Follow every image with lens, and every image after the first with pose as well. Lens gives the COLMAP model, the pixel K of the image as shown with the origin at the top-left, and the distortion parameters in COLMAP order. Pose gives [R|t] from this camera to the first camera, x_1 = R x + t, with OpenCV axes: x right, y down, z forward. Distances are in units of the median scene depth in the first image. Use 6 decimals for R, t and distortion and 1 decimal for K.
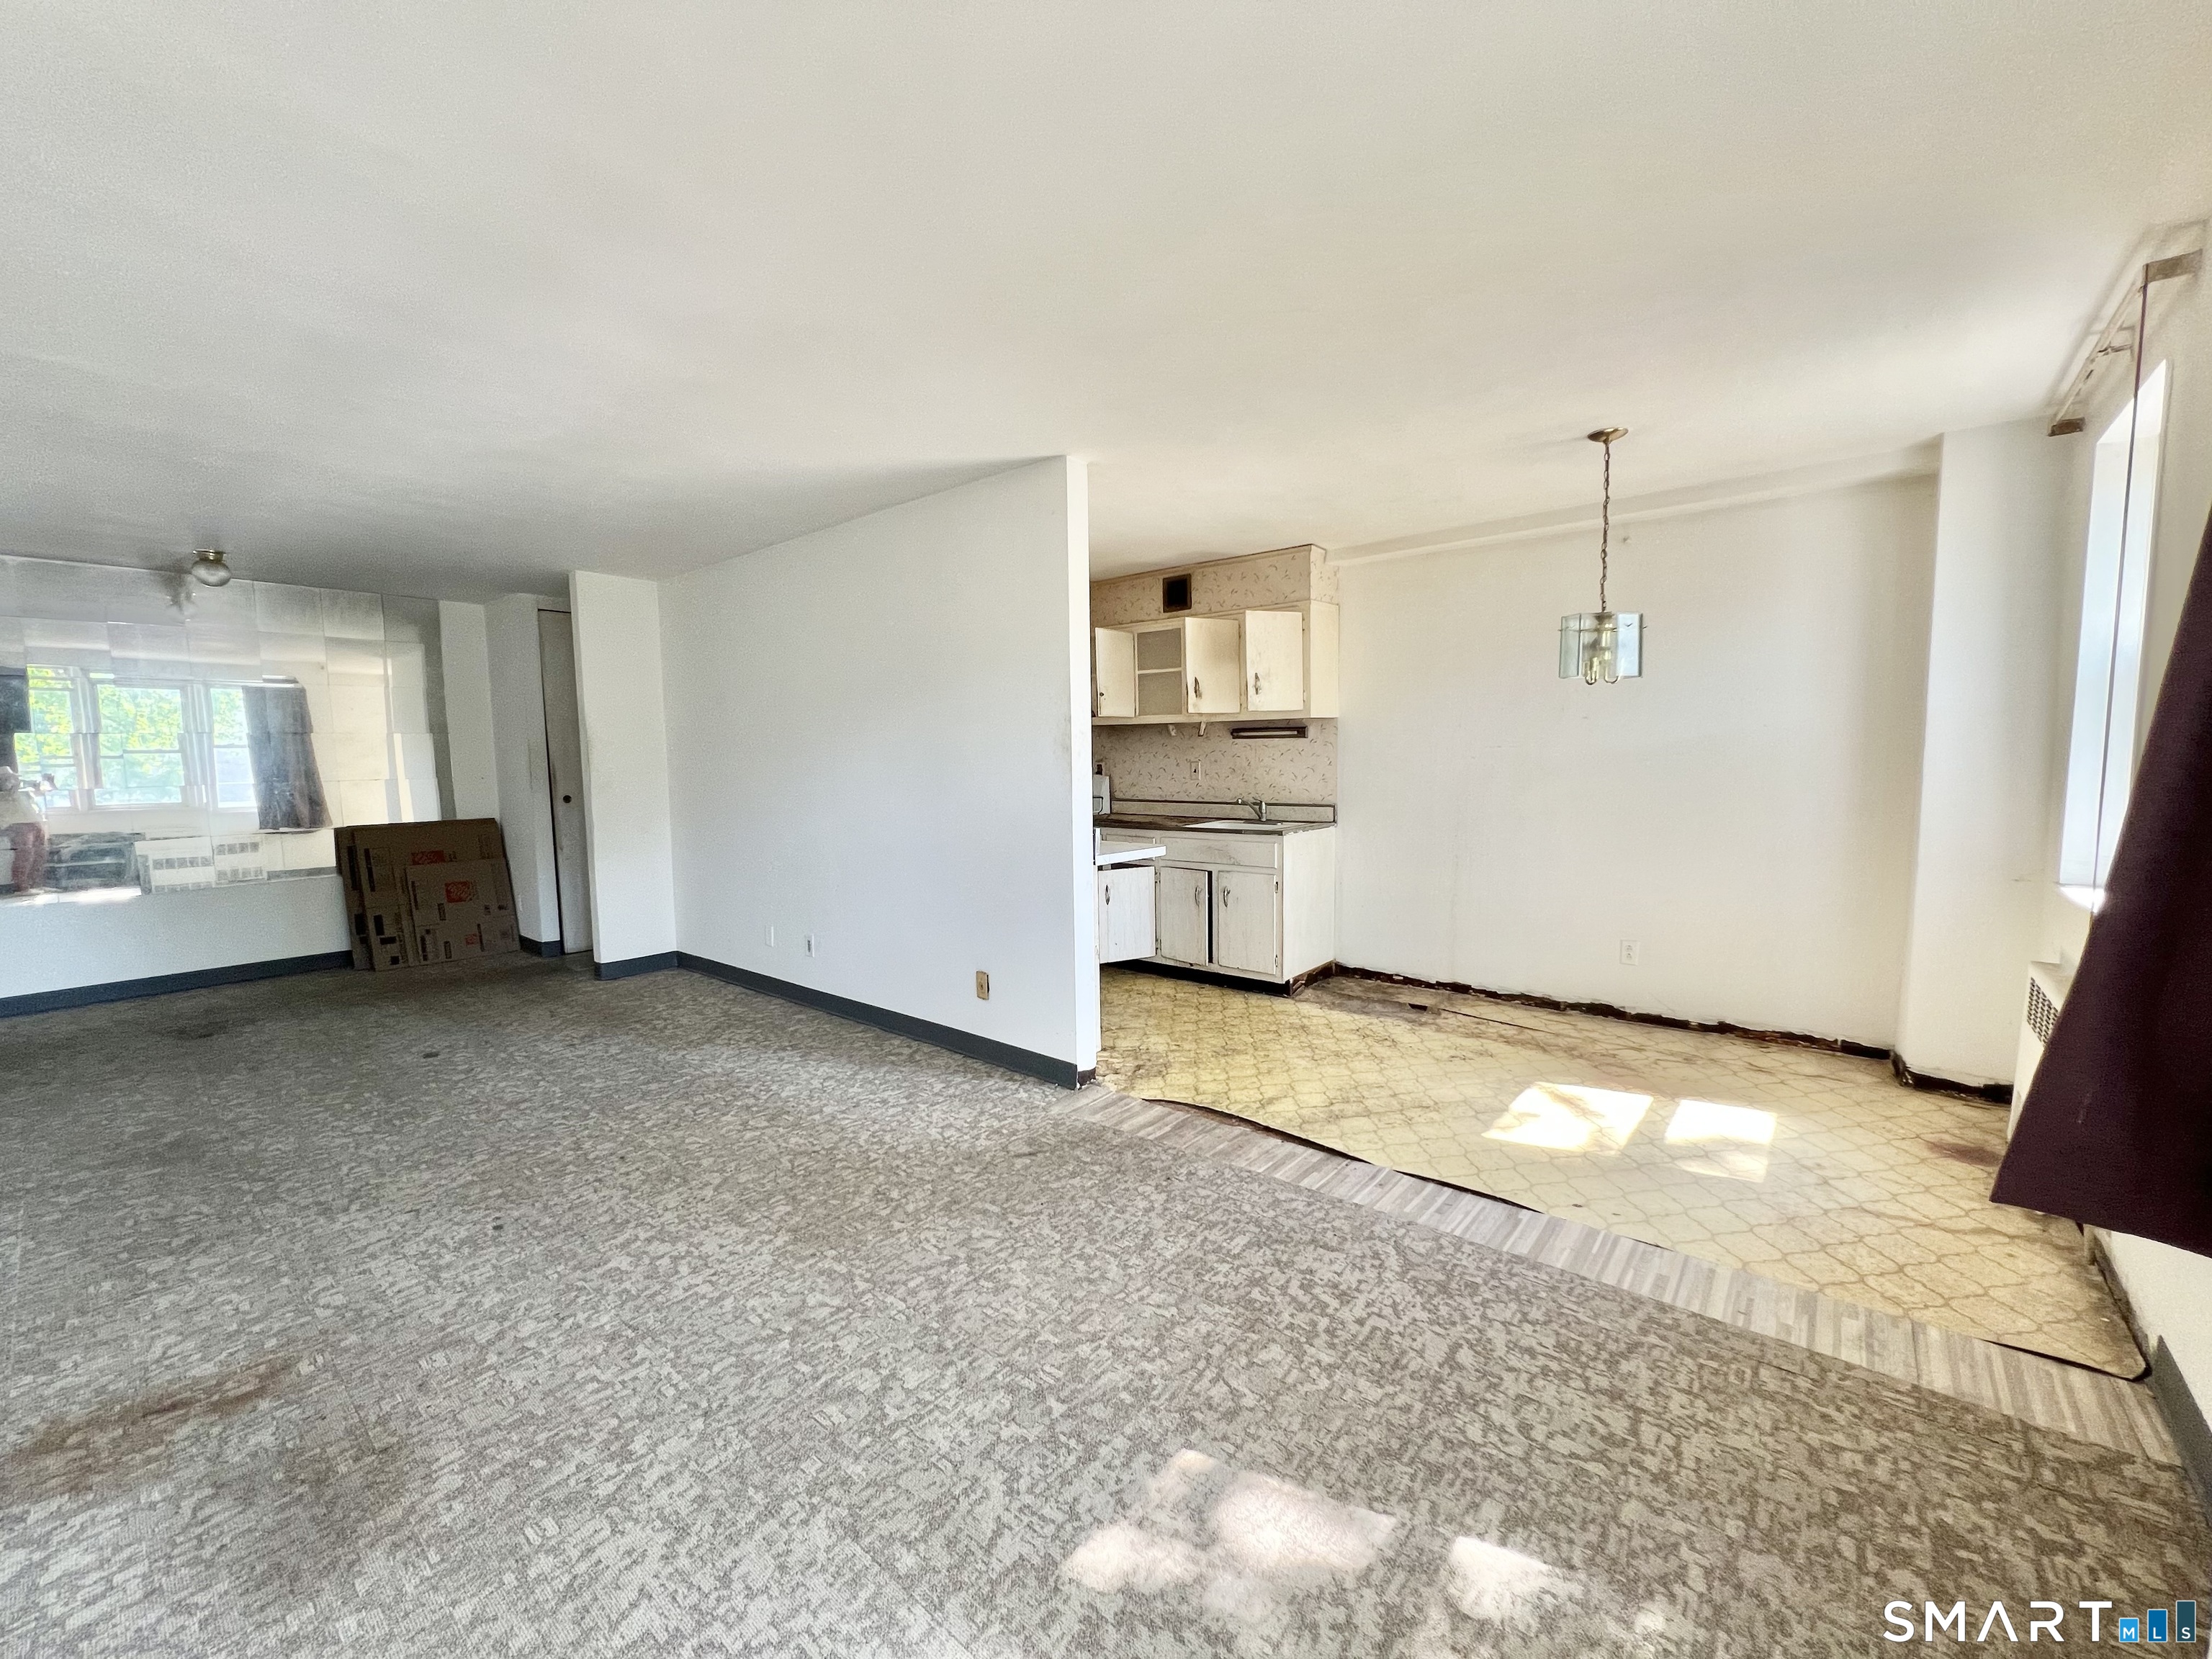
lens RADIAL K [[887.1, 0, 1089.5], [0, 887.1, 824.0], [0, 0, 1]] dist [-0.001028, 0.000258]
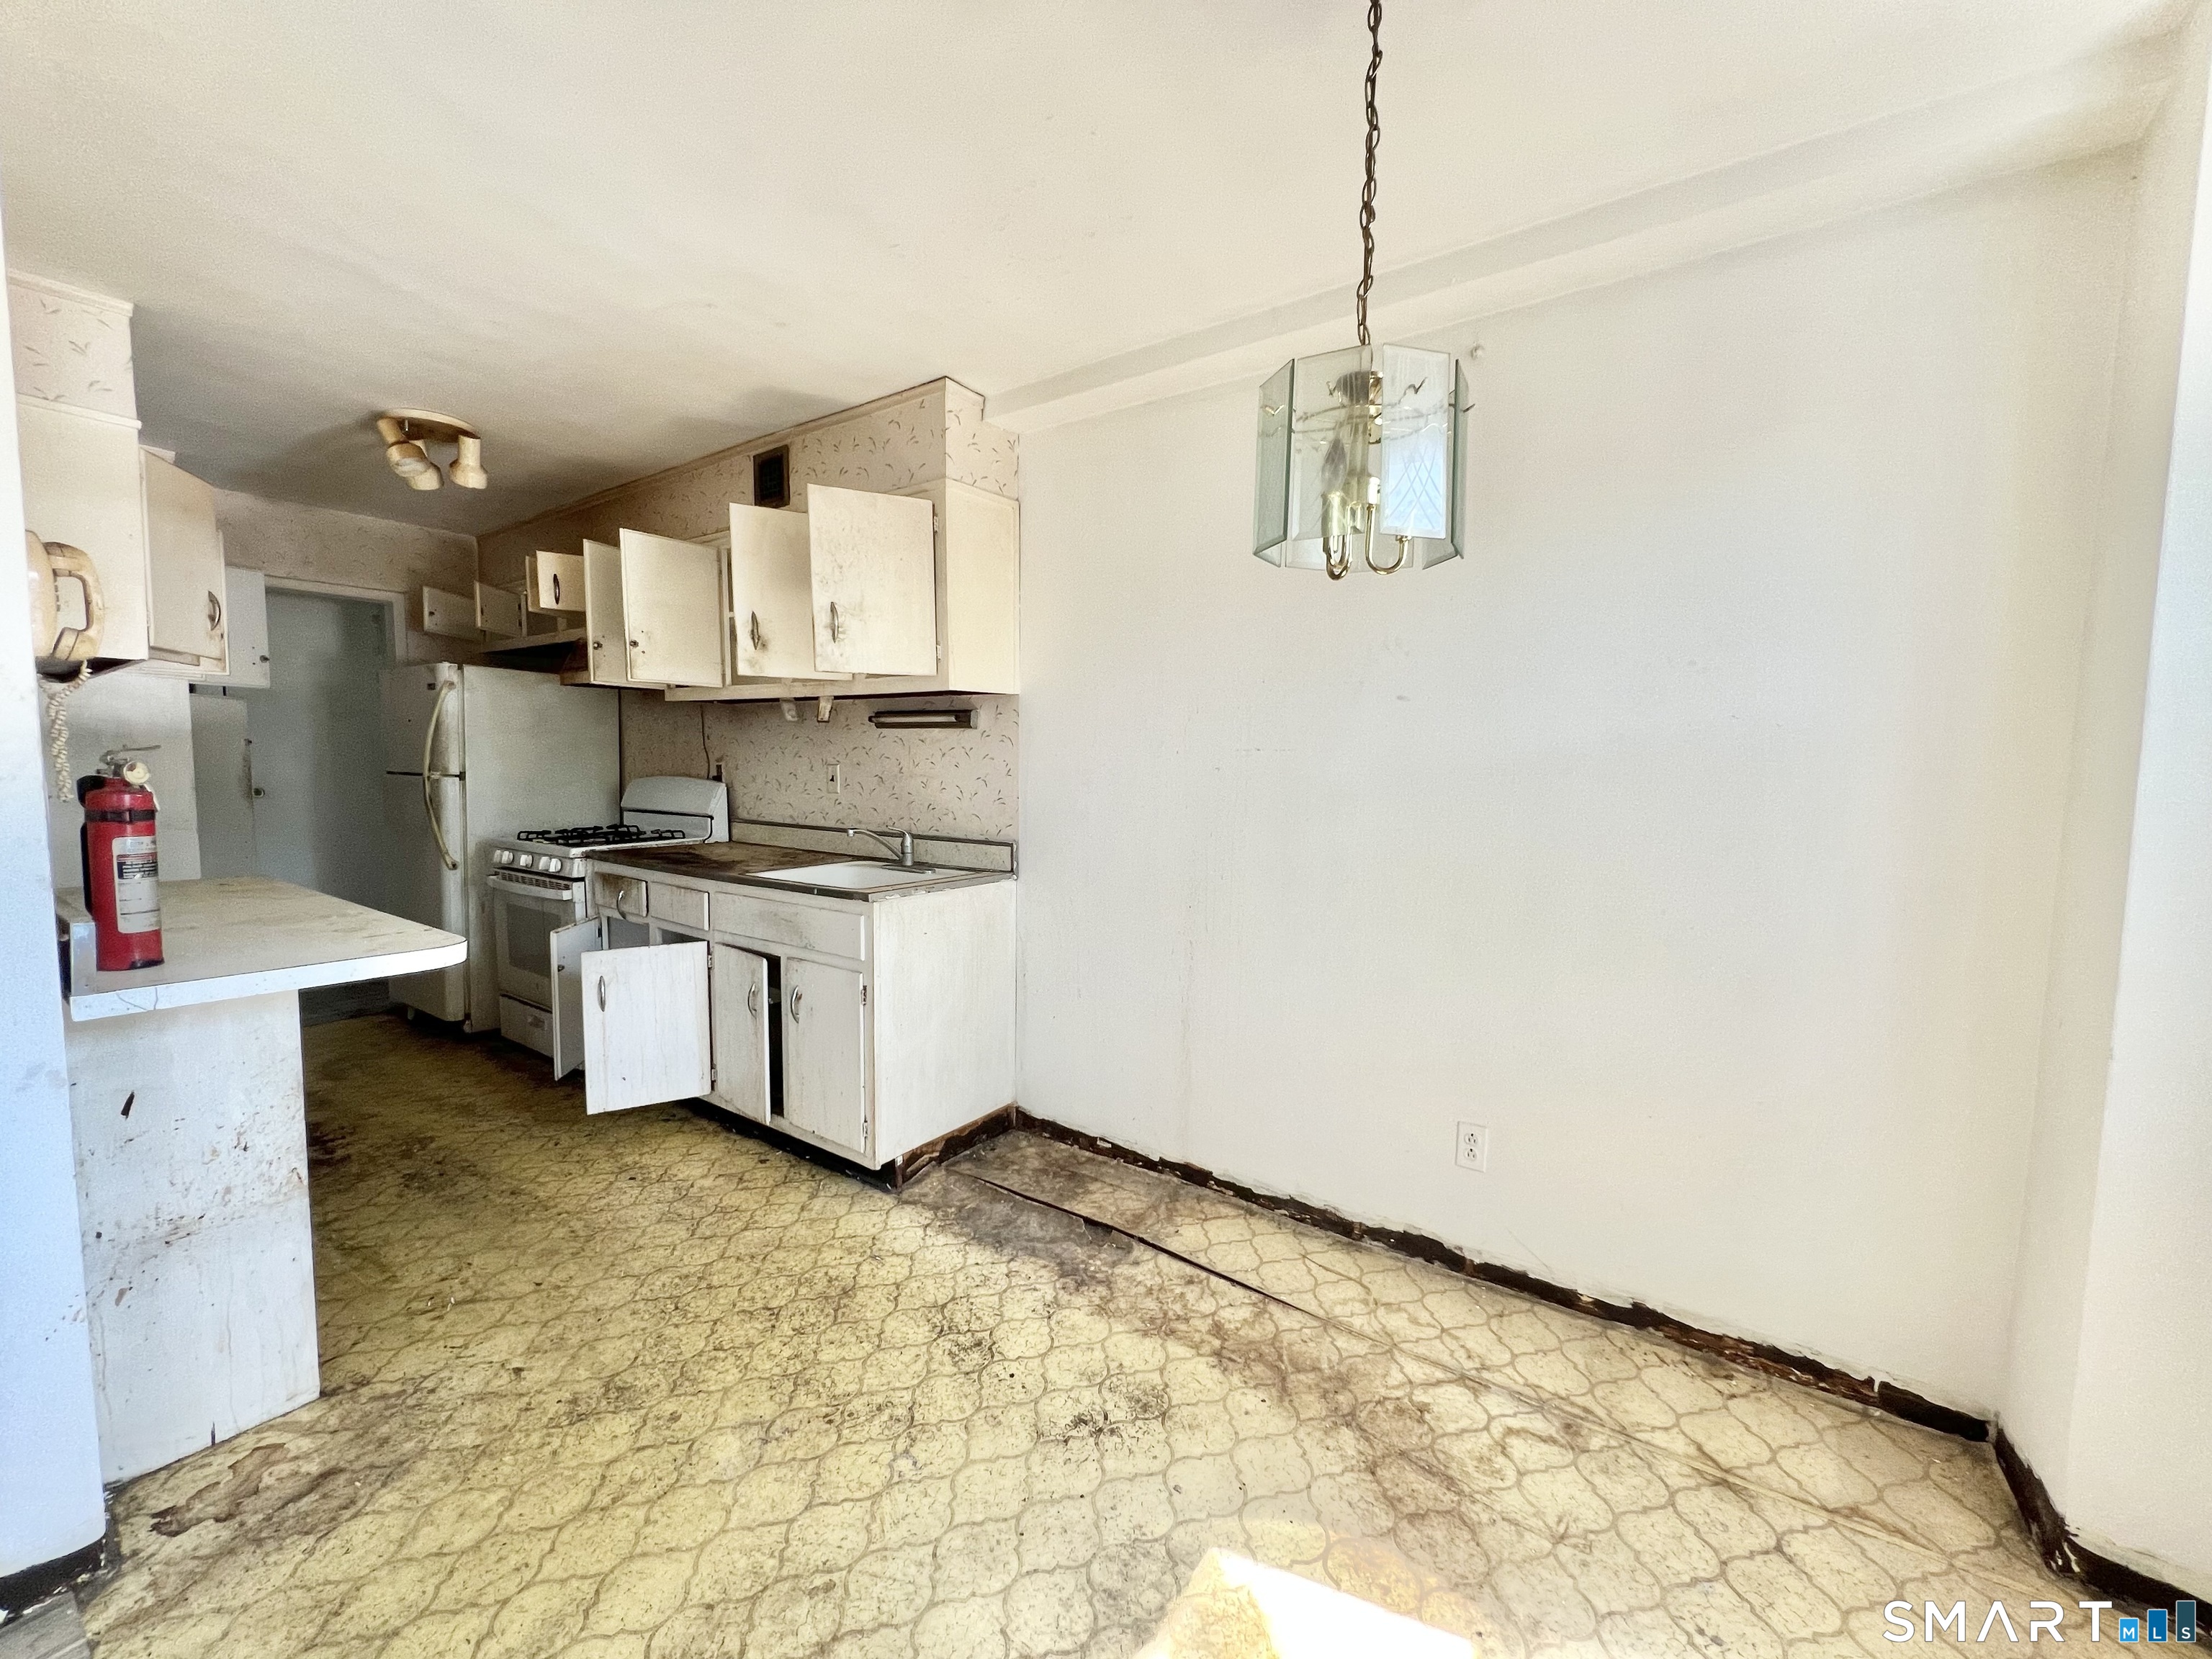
lens RADIAL K [[887.1, 0, 1090.8], [0, 887.1, 819.2], [0, 0, 1]] dist [-0.001028, 0.000258]
pose [[0.996546, 0.023372, 0.079686, 0.325586], [-0.022242, 0.999639, -0.015044, -0.034057], [-0.080008, 0.013220, 0.996707, 0.474689]]
